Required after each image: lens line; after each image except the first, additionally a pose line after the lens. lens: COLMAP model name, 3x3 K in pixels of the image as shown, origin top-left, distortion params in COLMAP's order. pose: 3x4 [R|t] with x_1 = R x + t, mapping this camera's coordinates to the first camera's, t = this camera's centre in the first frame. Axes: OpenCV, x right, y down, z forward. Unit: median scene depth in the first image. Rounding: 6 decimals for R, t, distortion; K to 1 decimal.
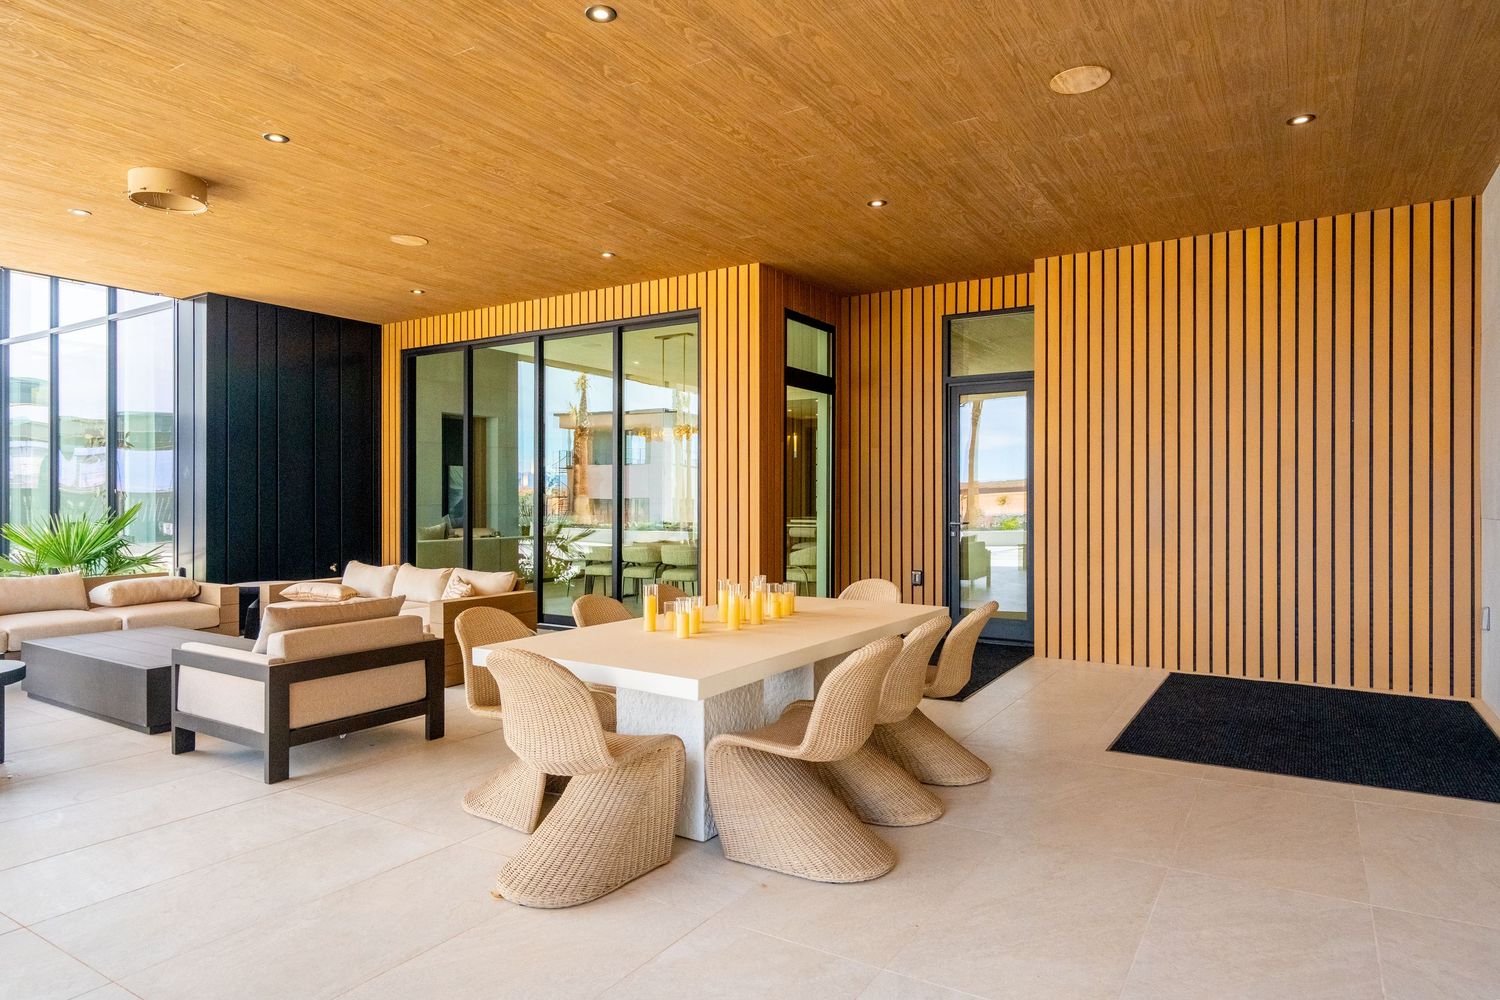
lens RADIAL K [[851.1, 0, 749.8], [0, 851.1, 502.3], [0, 0, 1]] dist [-0.021233, -0.000688]
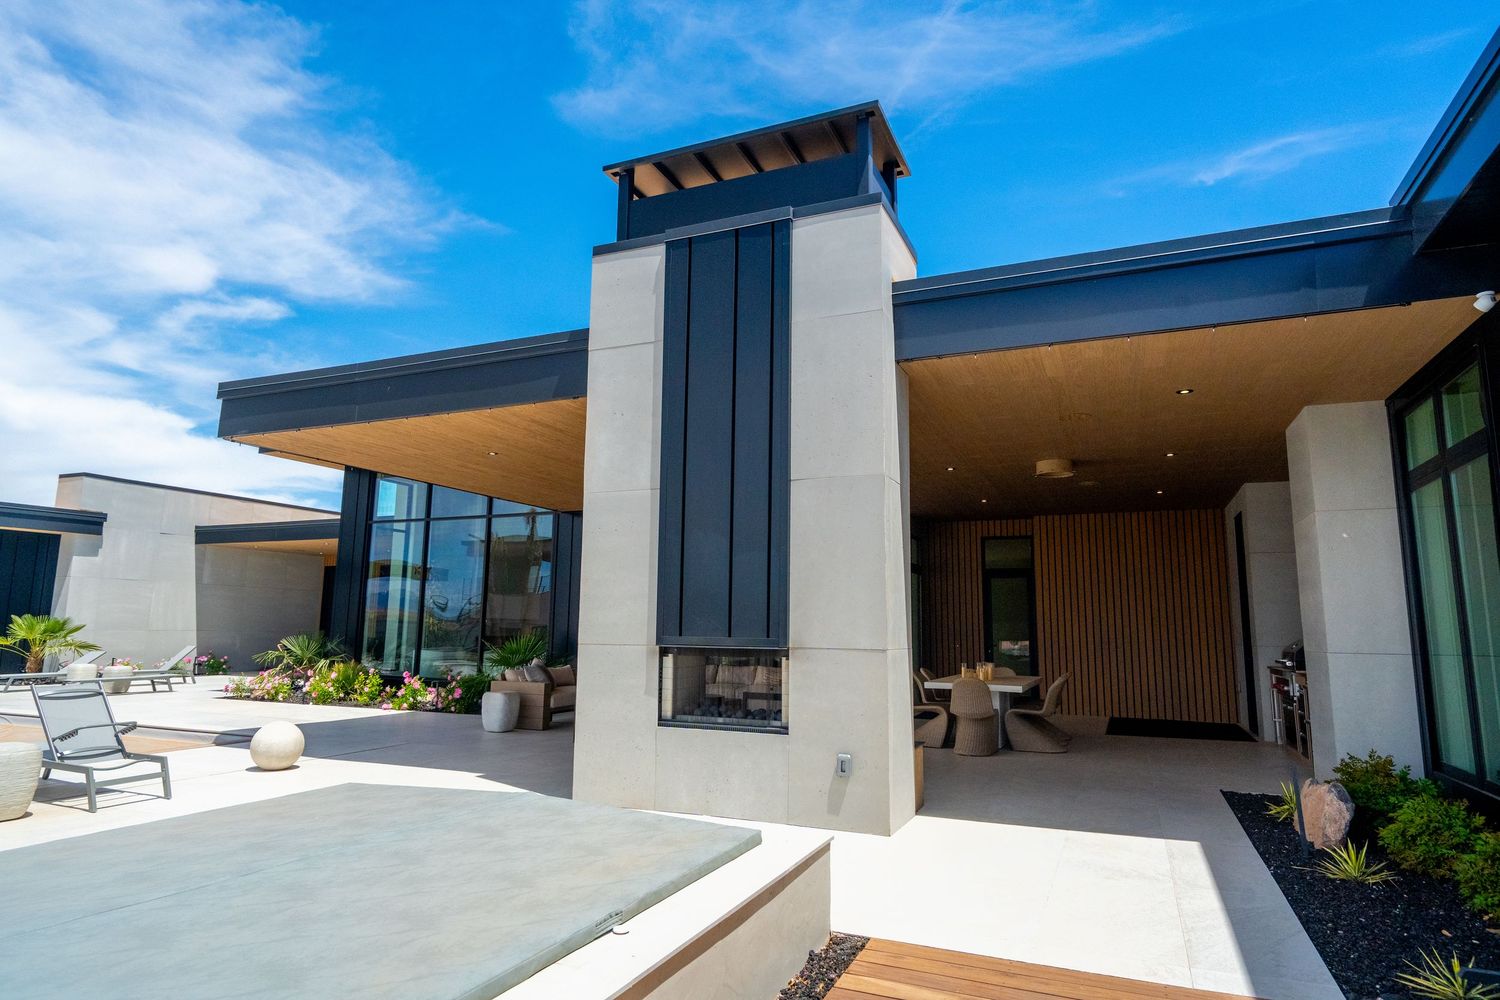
lens RADIAL K [[851.1, 0, 751.1], [0, 851.1, 500.1], [0, 0, 1]] dist [-0.021233, -0.000688]
pose [[0.988031, 0.033883, 0.150490, -0.592364], [-0.010554, 0.988140, -0.153192, -0.001554], [-0.153895, 0.149770, 0.976670, -0.828511]]
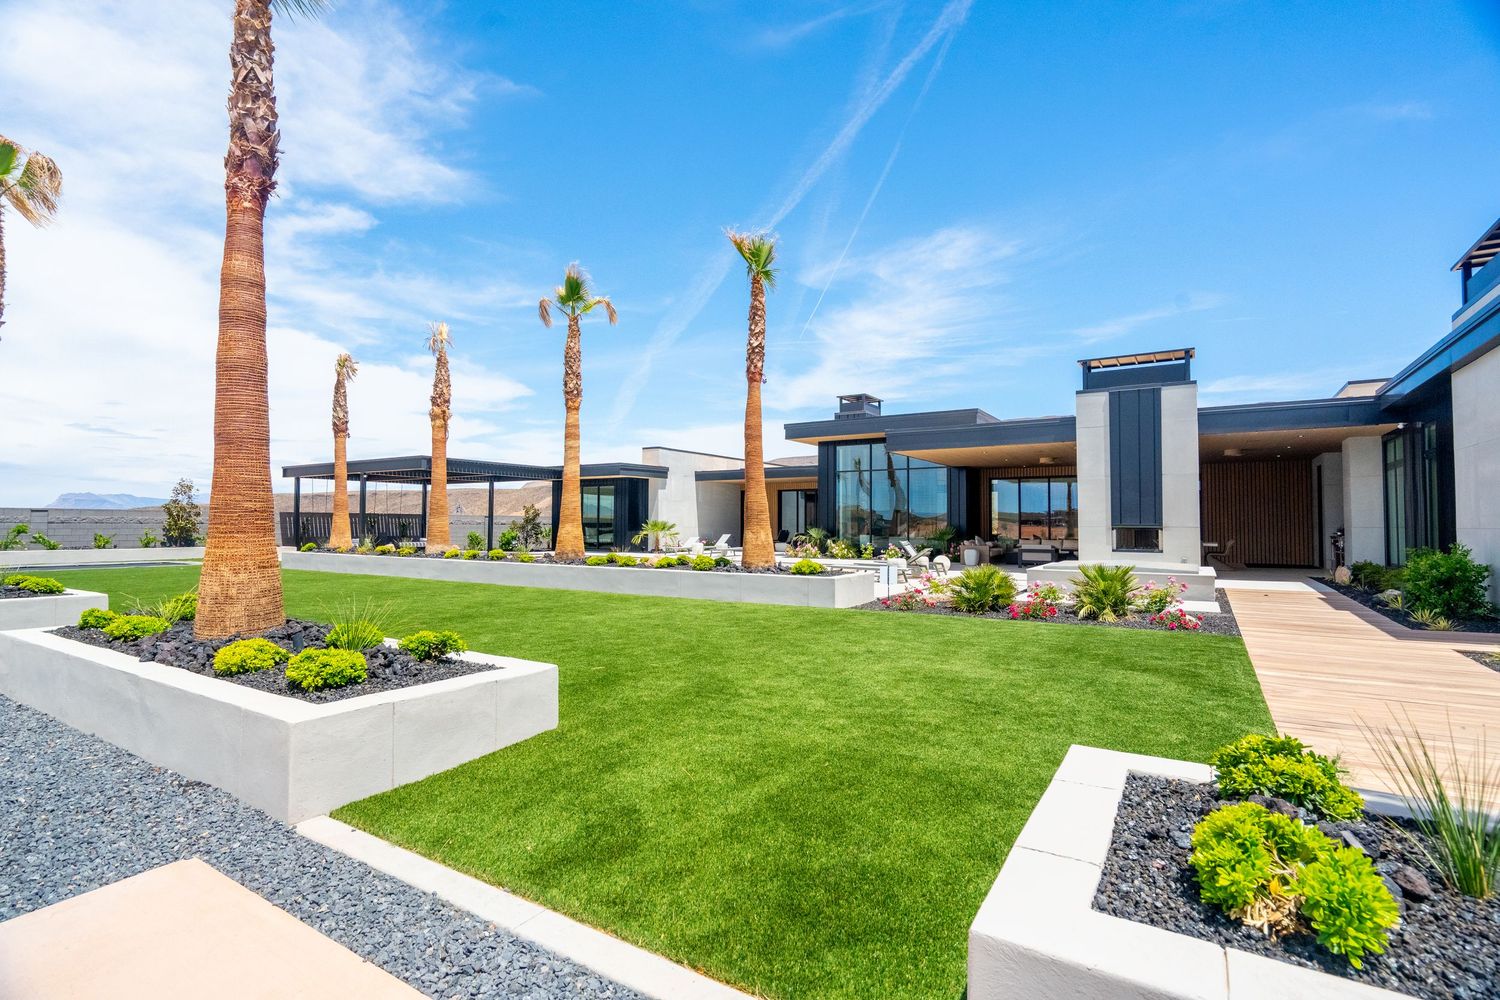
lens RADIAL K [[713.7, 0, 744.4], [0, 713.7, 495.9], [0, 0, 1]] dist [-0.013615, 0.001001]
pose [[0.999956, 0.002743, -0.008947, -3.546181], [-0.003150, 0.998944, -0.045834, 0.071087], [0.008811, 0.045860, 0.998909, -4.570053]]
